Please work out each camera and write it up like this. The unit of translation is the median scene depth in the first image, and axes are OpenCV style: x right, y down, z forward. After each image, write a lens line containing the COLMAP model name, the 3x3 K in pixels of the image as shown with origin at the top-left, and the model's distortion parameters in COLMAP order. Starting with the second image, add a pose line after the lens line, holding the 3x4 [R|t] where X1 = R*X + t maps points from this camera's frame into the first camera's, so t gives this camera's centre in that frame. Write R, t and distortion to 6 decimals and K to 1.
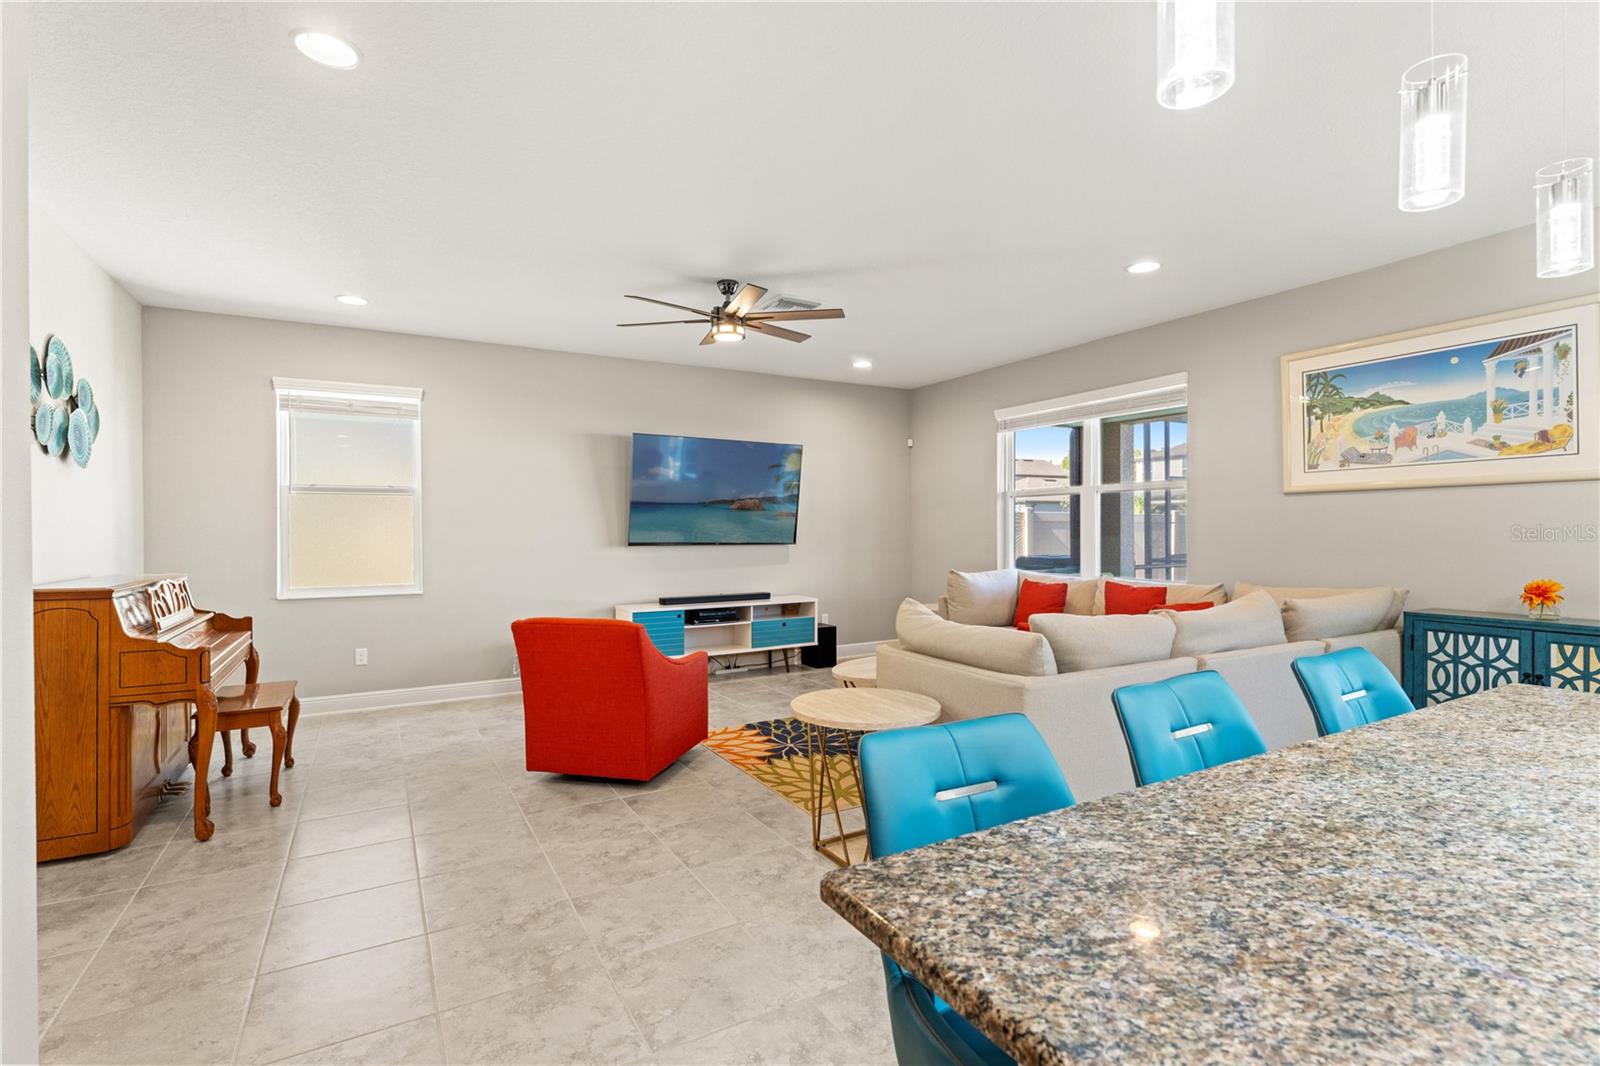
lens RADIAL K [[746.4, 0, 800.0], [0, 746.4, 533.0], [0, 0, 1]] dist [-0.001710, -0.000111]
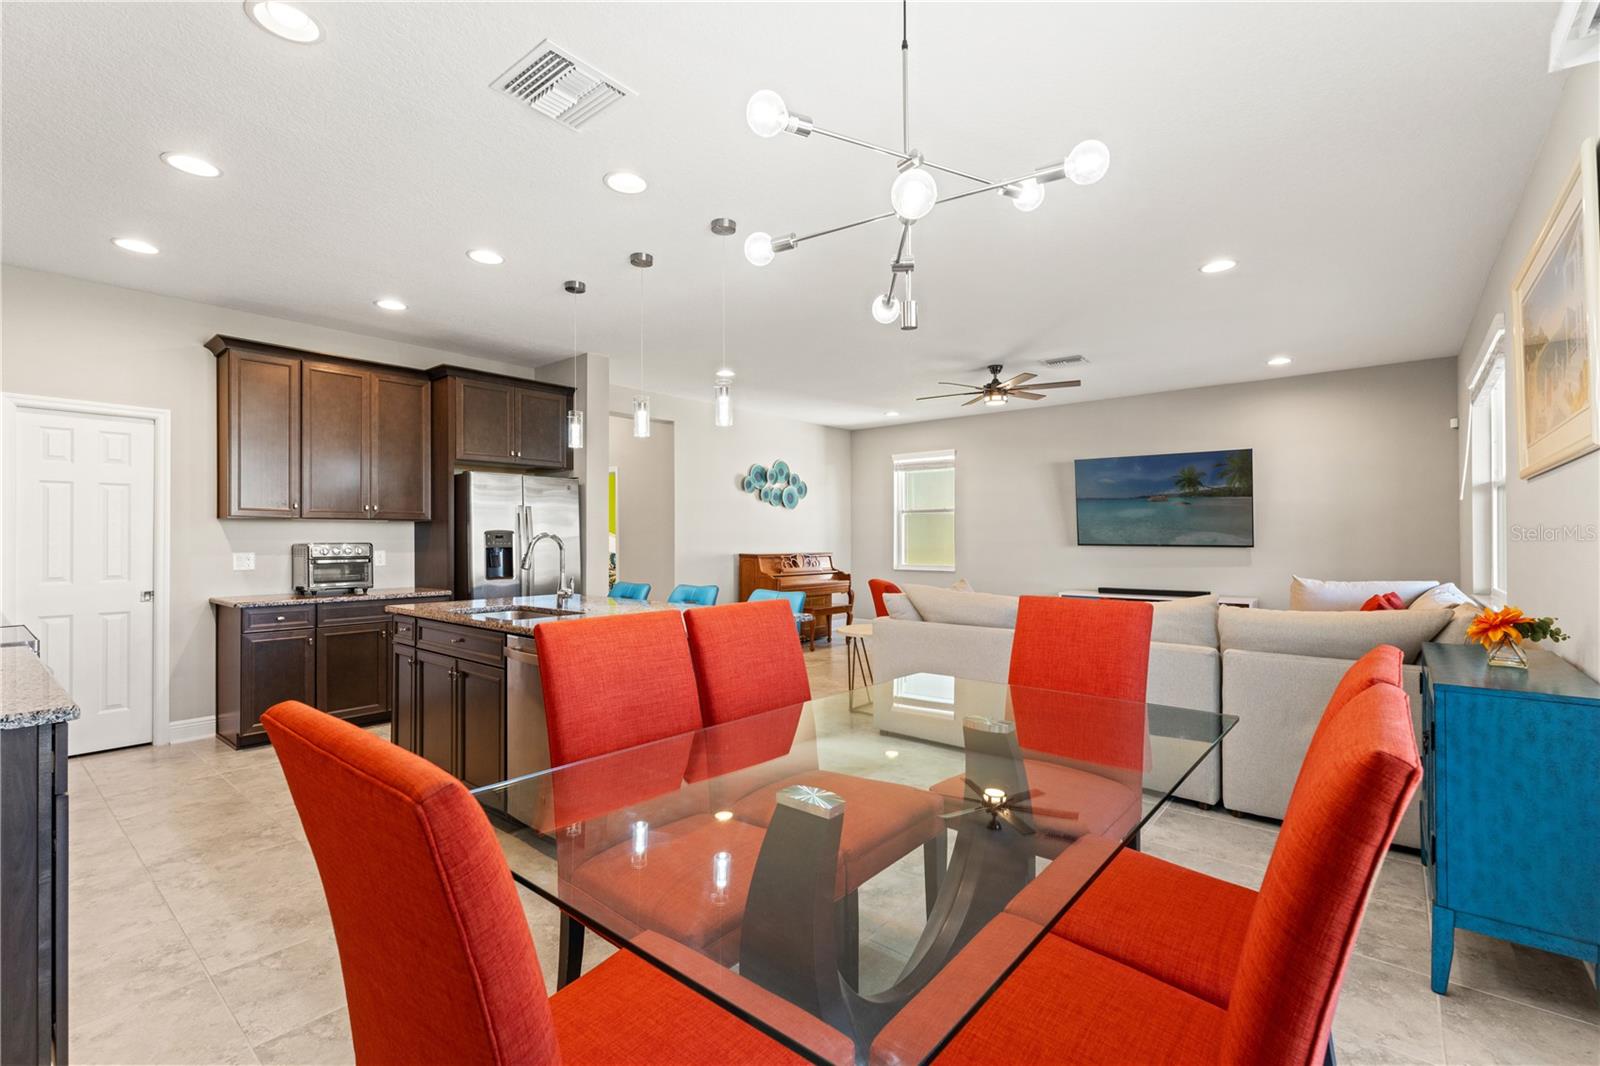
lens RADIAL K [[700.5, 0, 800.0], [0, 700.5, 533.0], [0, 0, 1]] dist [0.000313, 0.000028]
pose [[0.340653, -0.000578, -0.940189, 1.068185], [-0.004780, 0.999986, -0.002347, 0.000993], [0.940177, 0.005293, 0.340646, 0.168660]]
